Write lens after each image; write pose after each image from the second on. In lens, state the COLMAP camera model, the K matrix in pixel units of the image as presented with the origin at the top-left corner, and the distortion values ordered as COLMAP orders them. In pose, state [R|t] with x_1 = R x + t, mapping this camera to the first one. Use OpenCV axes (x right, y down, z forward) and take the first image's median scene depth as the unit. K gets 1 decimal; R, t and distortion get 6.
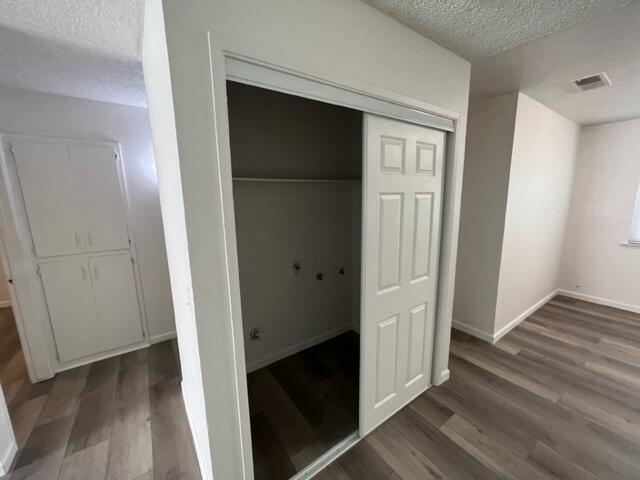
lens RADIAL K [[256.5, 0, 315.4], [0, 256.5, 242.1], [0, 0, 1]] dist [0.010107, -0.000419]
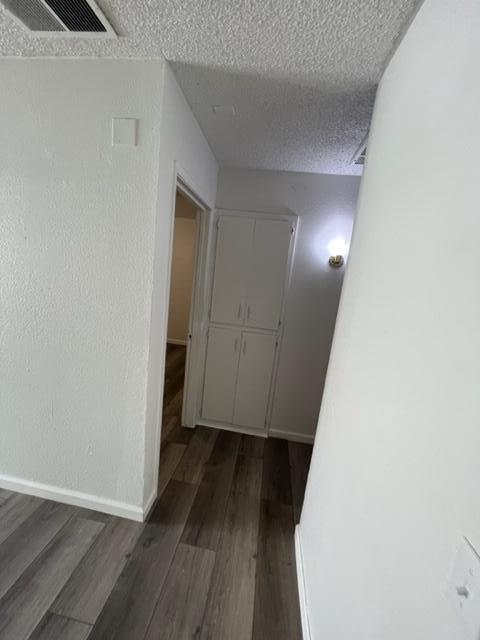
lens RADIAL K [[256.5, 0, 241.1], [0, 256.5, 318.4], [0, 0, 1]] dist [0.010107, -0.000419]
pose [[0.740177, 0.214320, -0.637342, -0.286700], [-0.242541, 0.969133, 0.044217, -0.031751], [0.627146, 0.121853, 0.769311, 0.246032]]
